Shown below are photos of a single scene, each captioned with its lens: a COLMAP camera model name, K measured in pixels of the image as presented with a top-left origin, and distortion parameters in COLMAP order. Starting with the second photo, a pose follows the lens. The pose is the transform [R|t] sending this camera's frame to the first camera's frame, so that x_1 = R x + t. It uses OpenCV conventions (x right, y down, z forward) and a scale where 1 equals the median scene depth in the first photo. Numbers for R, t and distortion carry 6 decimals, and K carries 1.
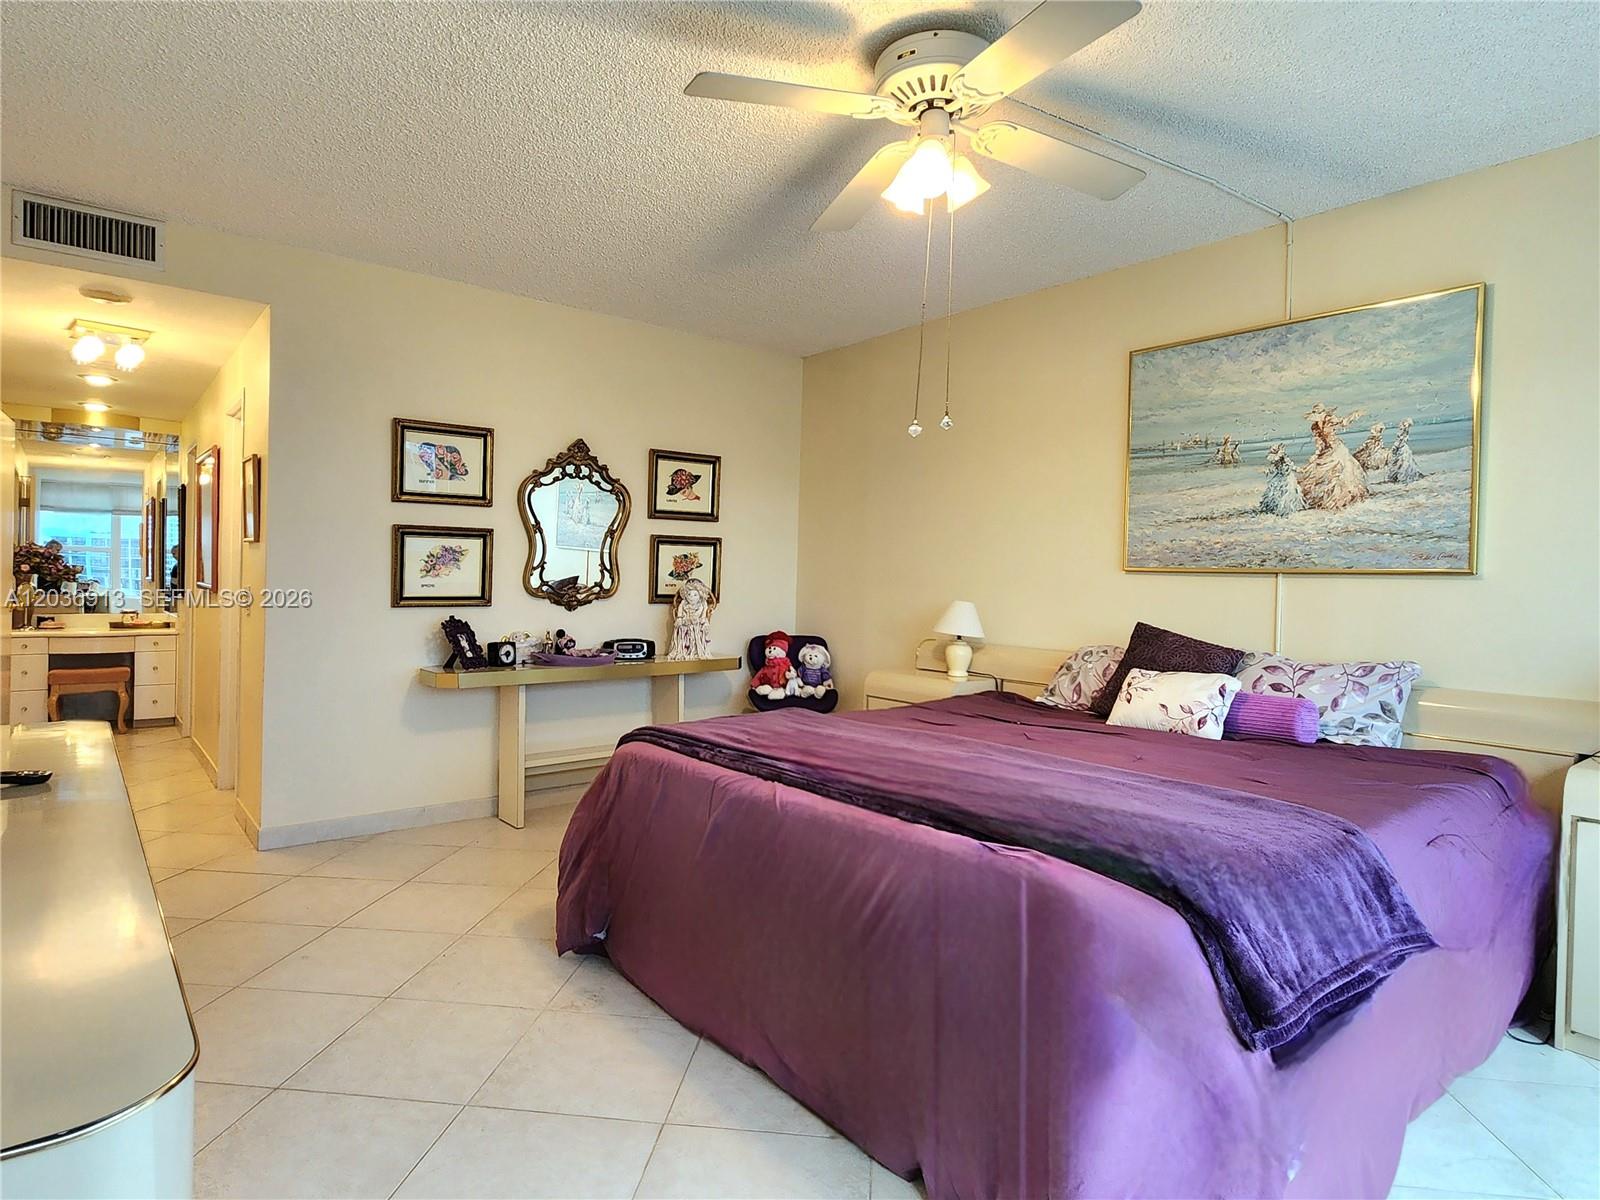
lens RADIAL K [[926.9, 0, 746.0], [0, 926.9, 596.9], [0, 0, 1]] dist [-0.001234, 0.000791]
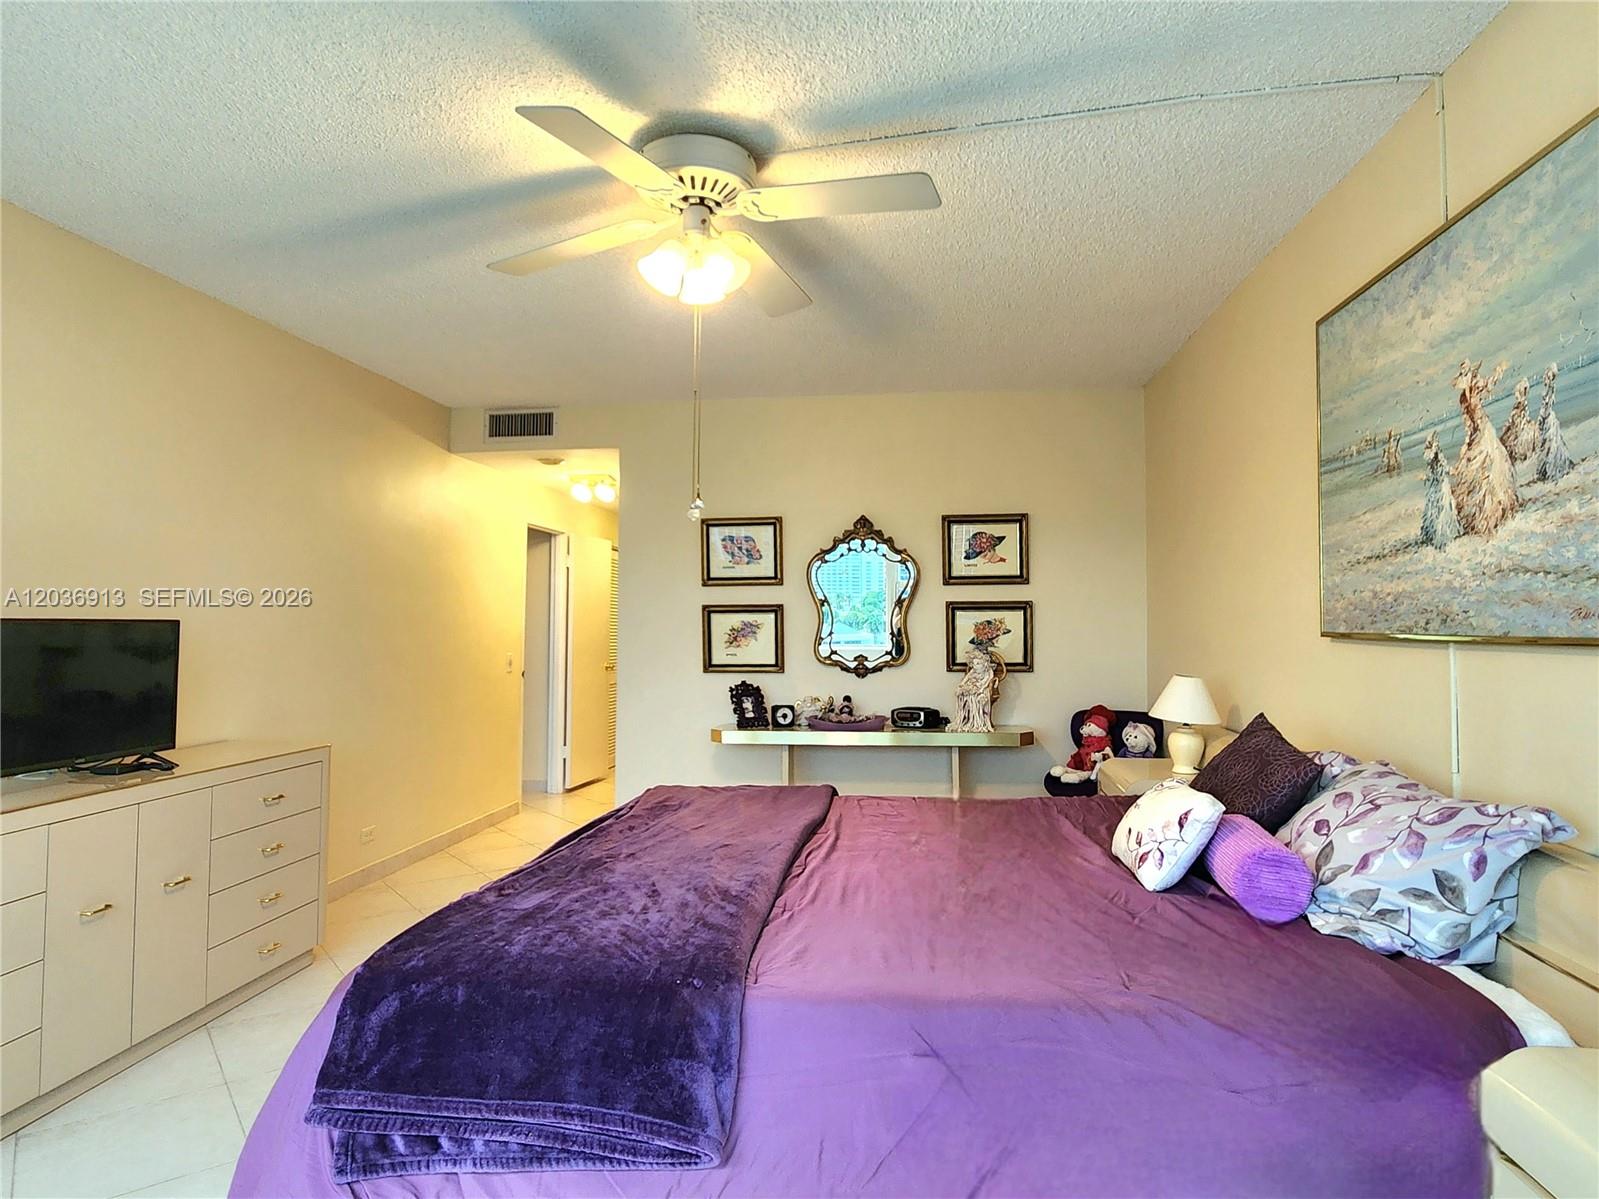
lens RADIAL K [[926.4, 0, 745.5], [0, 926.4, 596.4], [0, 0, 1]] dist [-0.001234, 0.000791]
pose [[0.696286, -0.044159, -0.716405, 0.509293], [-0.000418, 0.998081, -0.061928, -0.013058], [0.717765, 0.043419, 0.694931, 0.182630]]
